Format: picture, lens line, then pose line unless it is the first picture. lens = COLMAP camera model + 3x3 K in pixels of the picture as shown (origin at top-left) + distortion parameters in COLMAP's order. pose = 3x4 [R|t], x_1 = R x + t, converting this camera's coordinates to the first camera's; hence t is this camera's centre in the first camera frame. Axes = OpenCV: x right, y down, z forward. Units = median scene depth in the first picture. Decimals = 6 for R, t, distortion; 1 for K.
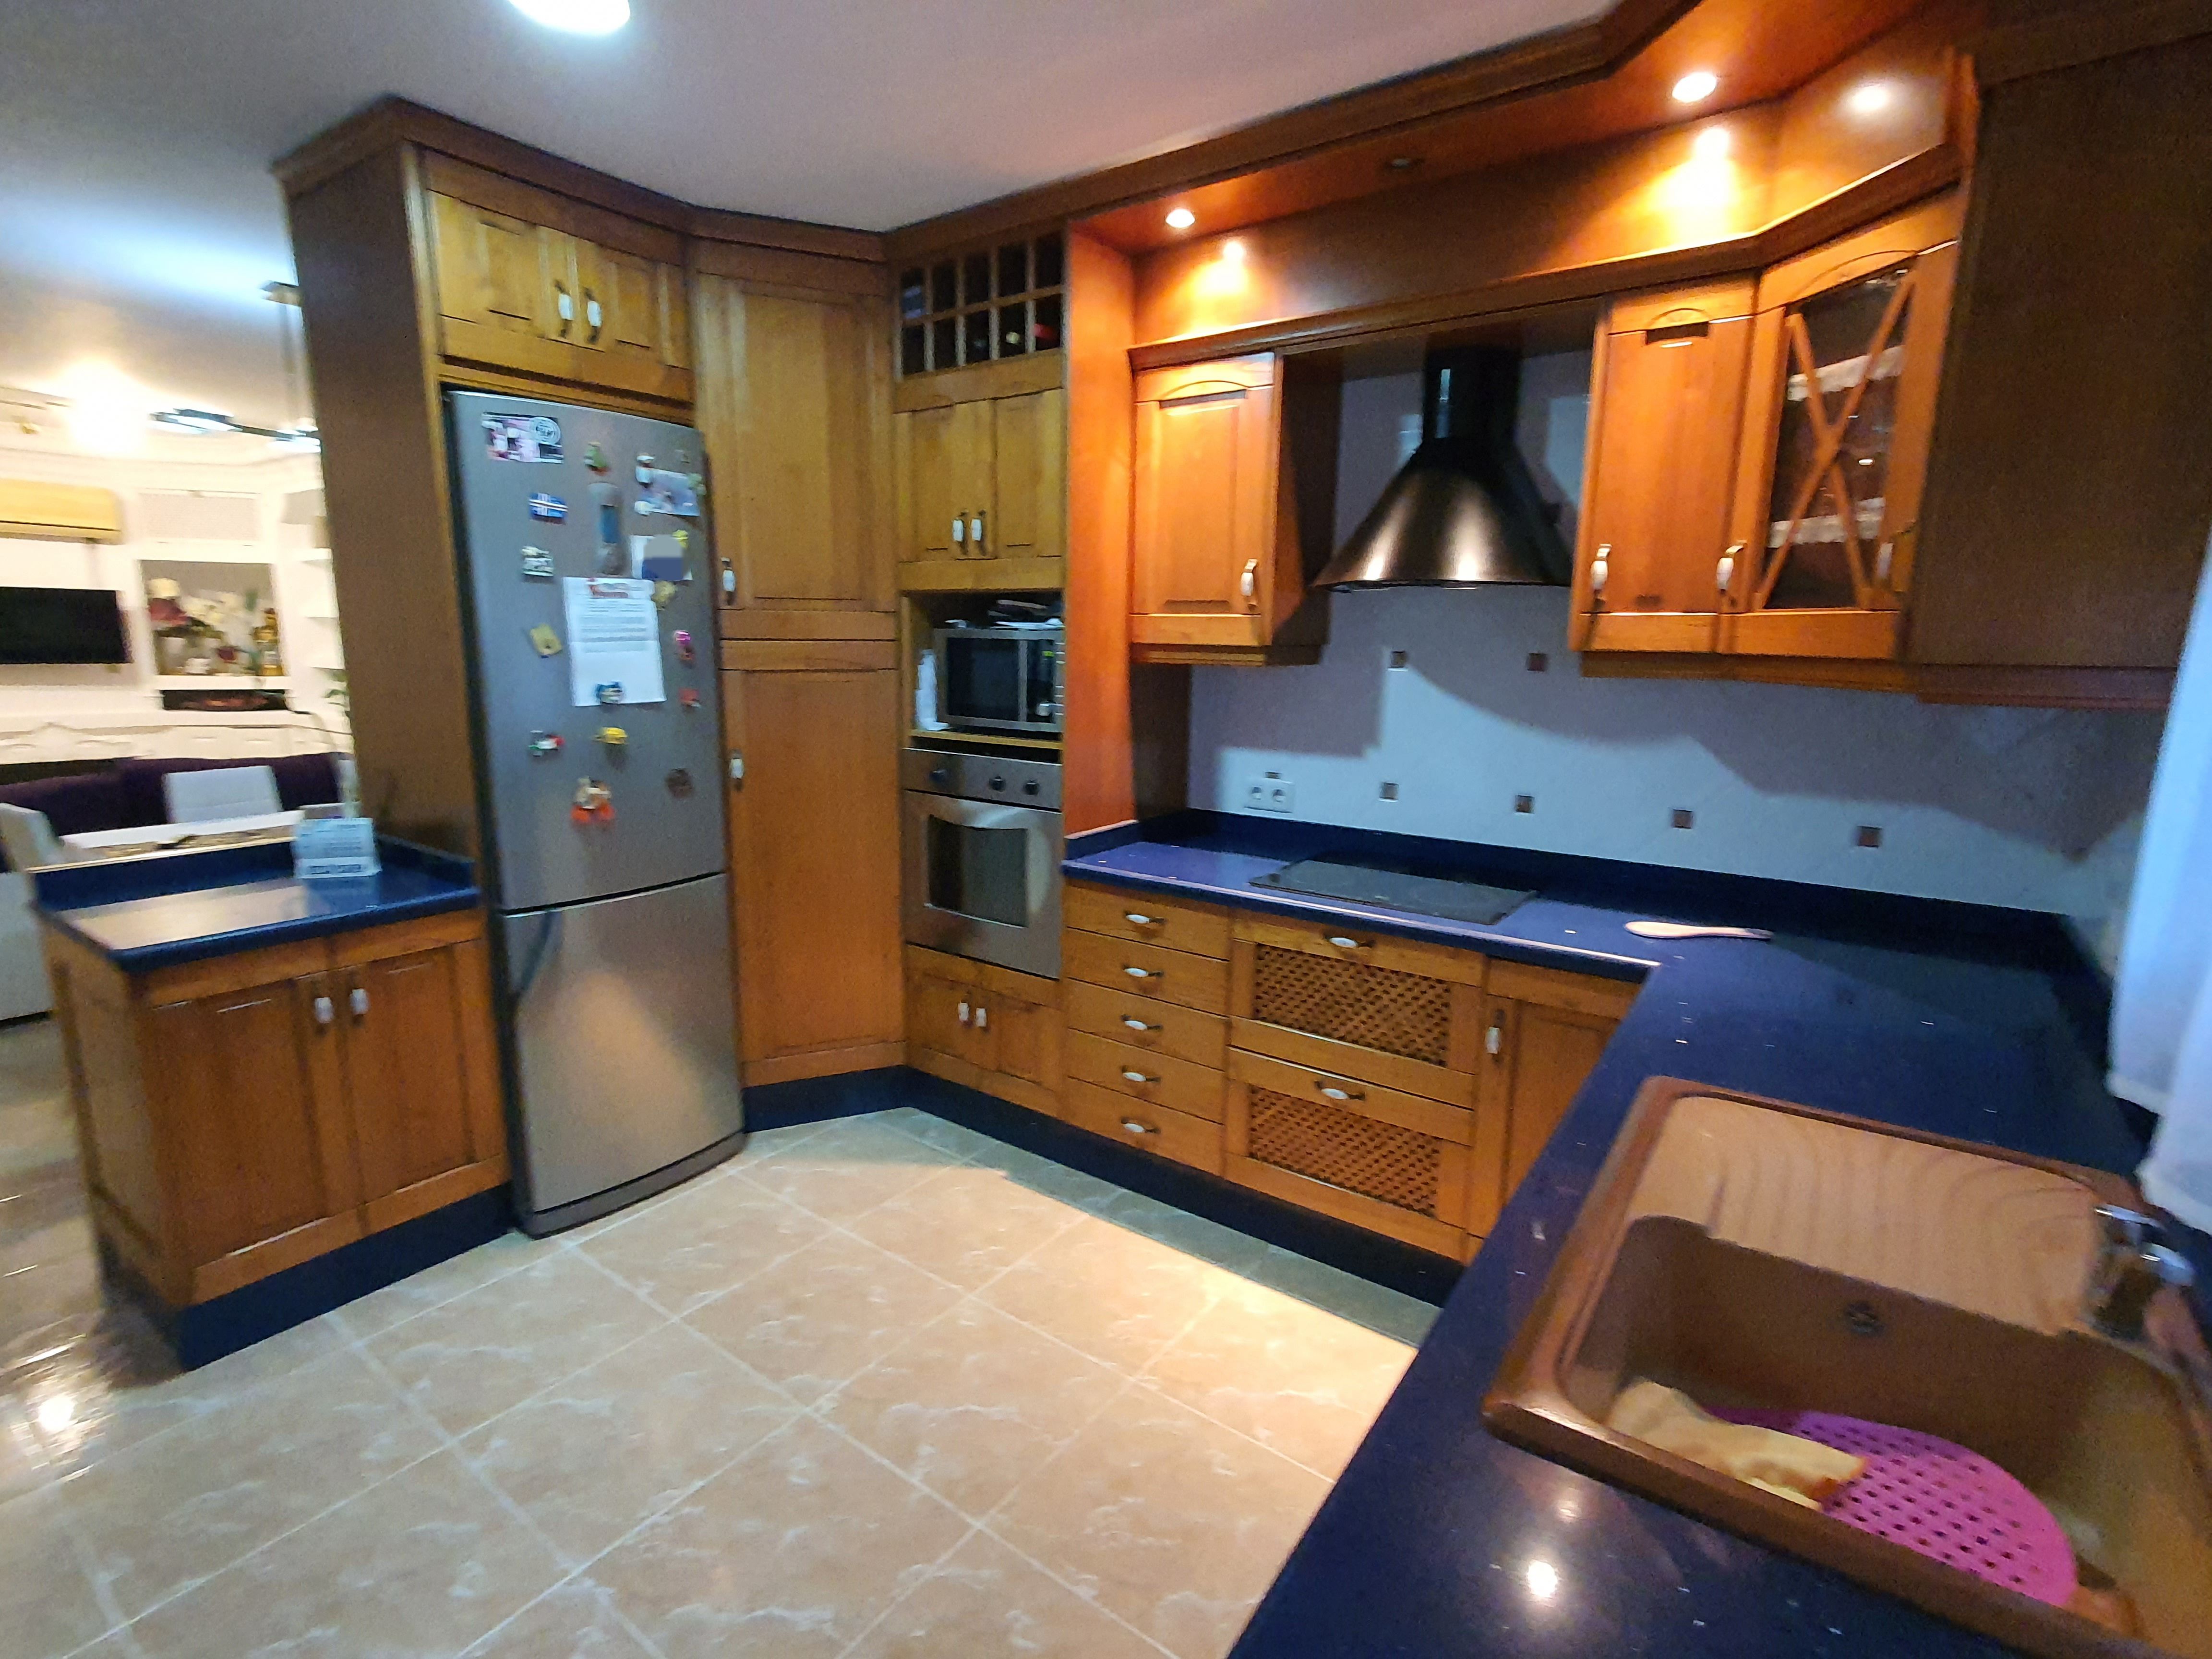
lens RADIAL K [[1085.8, 0, 1105.9], [0, 1085.8, 826.8], [0, 0, 1]] dist [-0.001814, 0.009141]
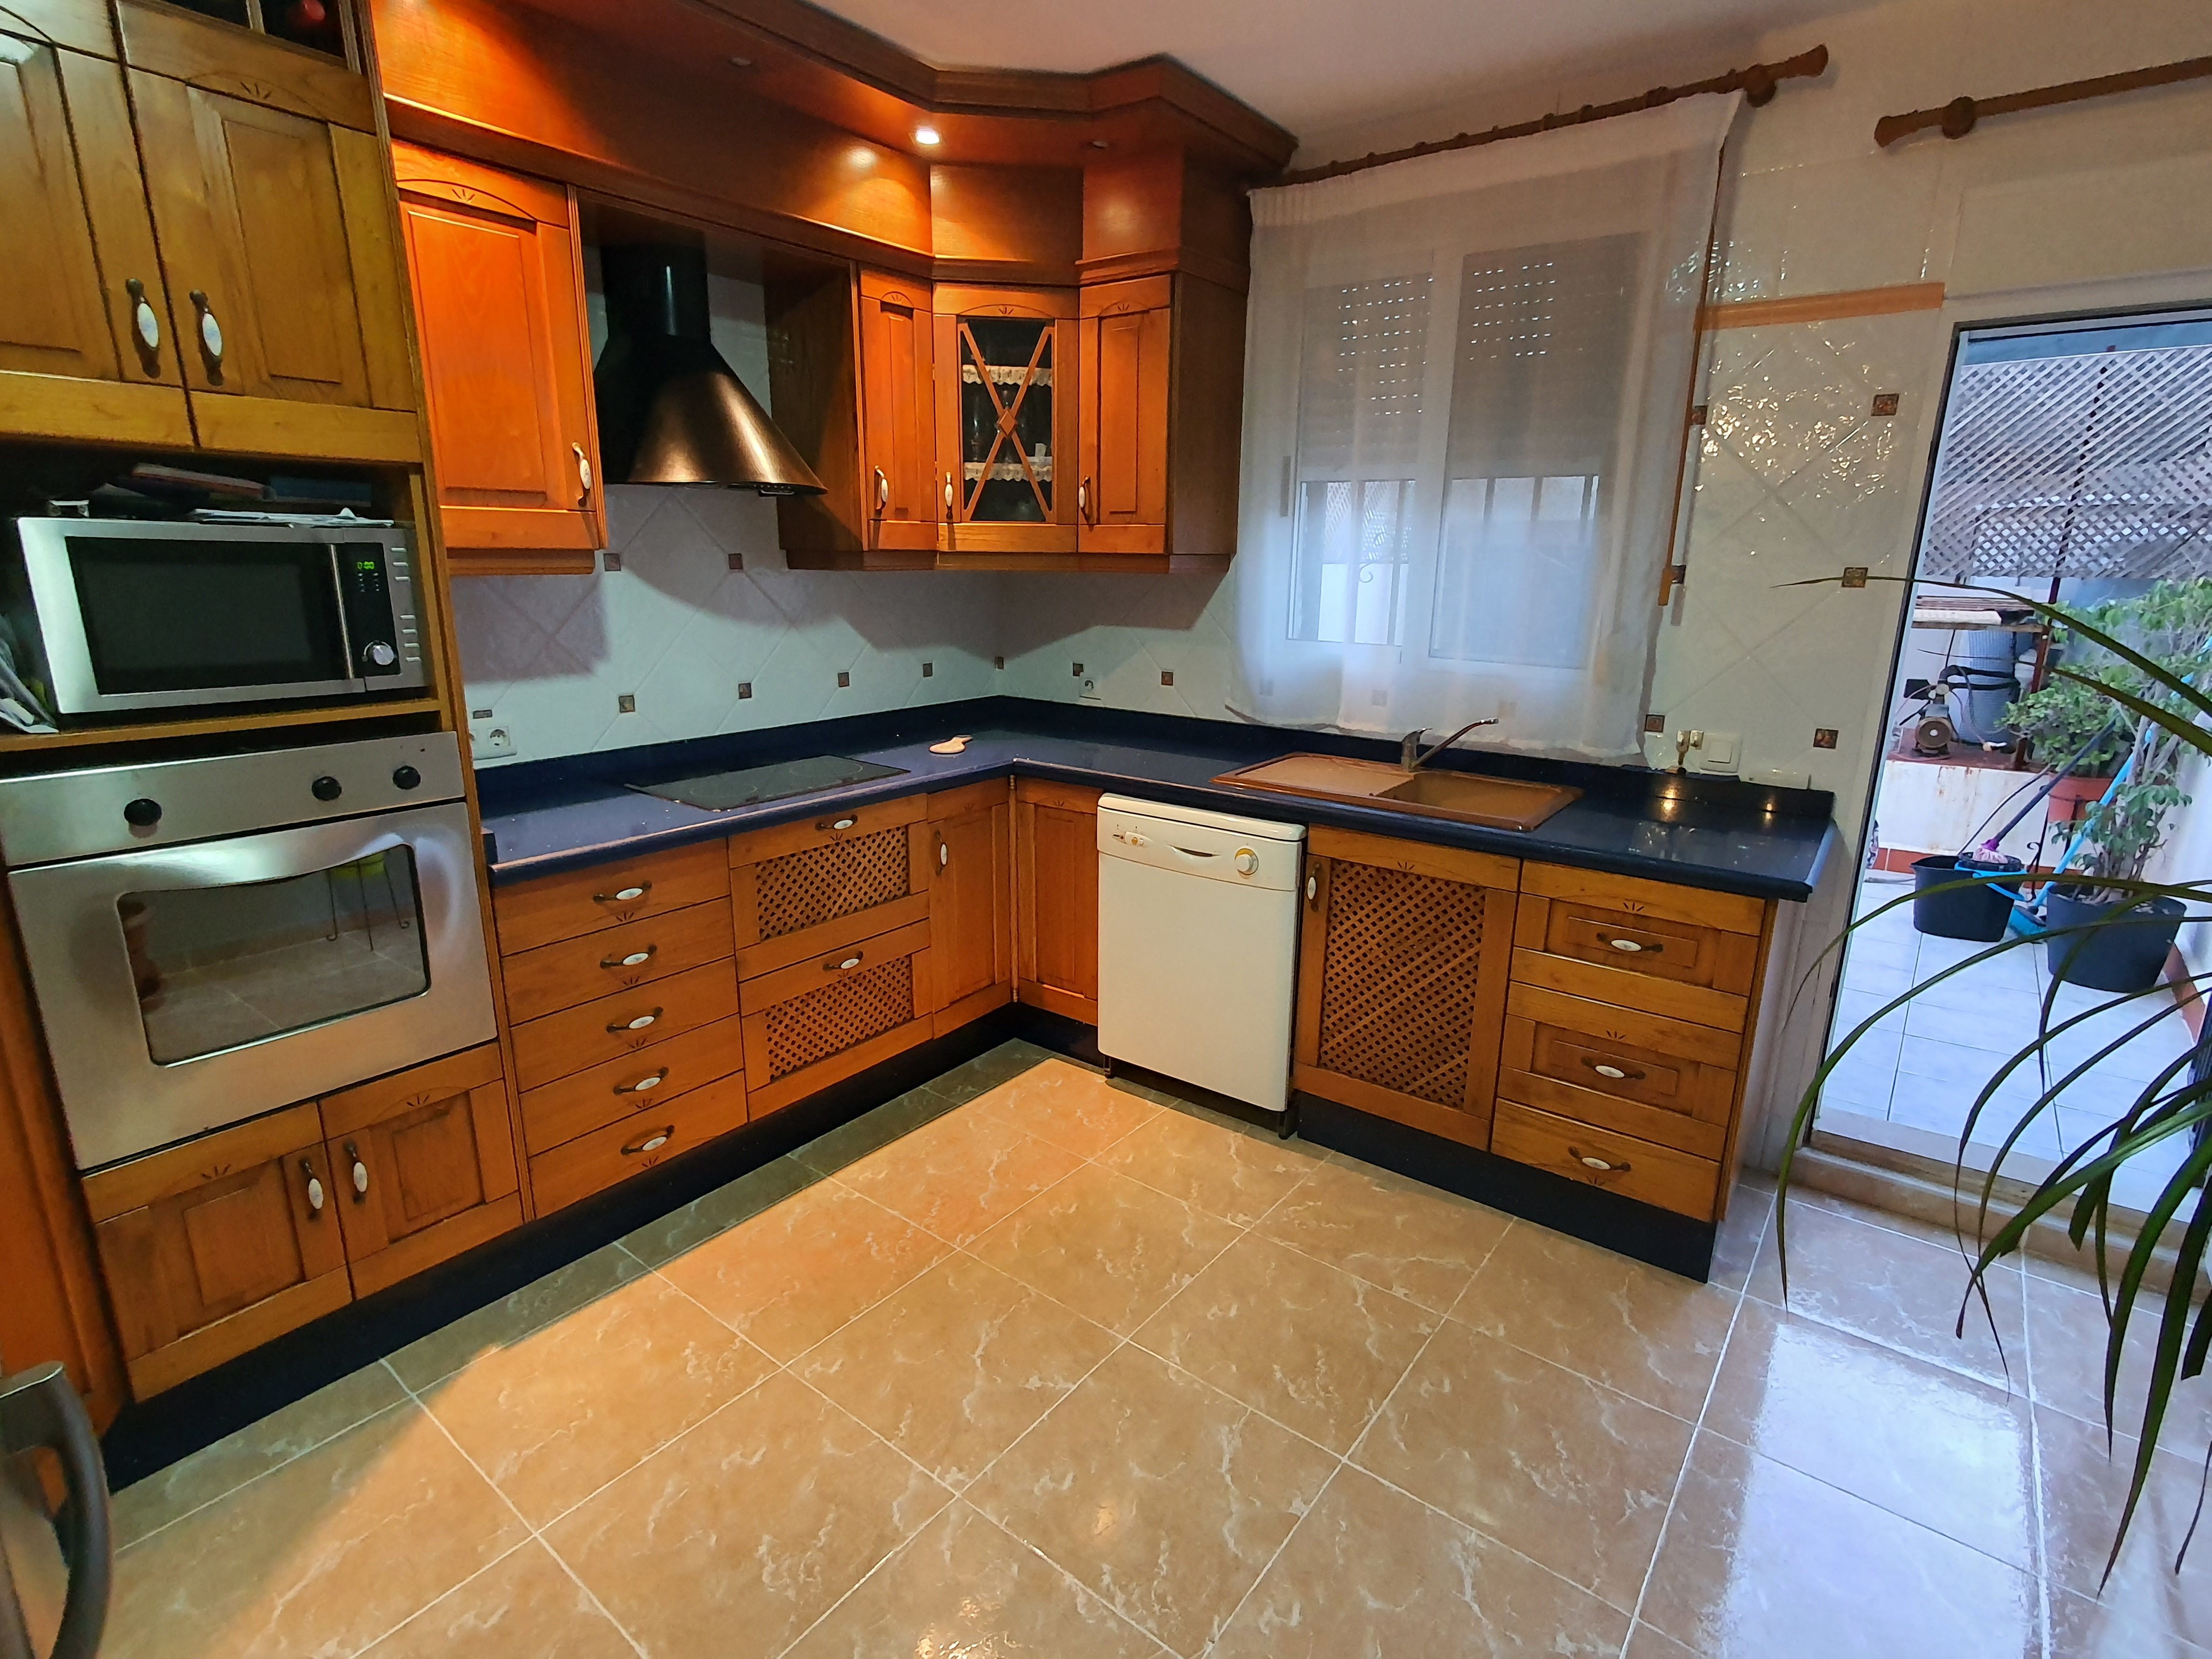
lens RADIAL K [[1085.8, 0, 1119.4], [0, 1085.8, 828.2], [0, 0, 1]] dist [-0.001814, 0.009141]
pose [[0.015202, -0.258302, 0.965945, -0.759641], [0.172402, 0.952265, 0.251931, -0.106503], [-0.984909, 0.162701, 0.059008, 0.605874]]
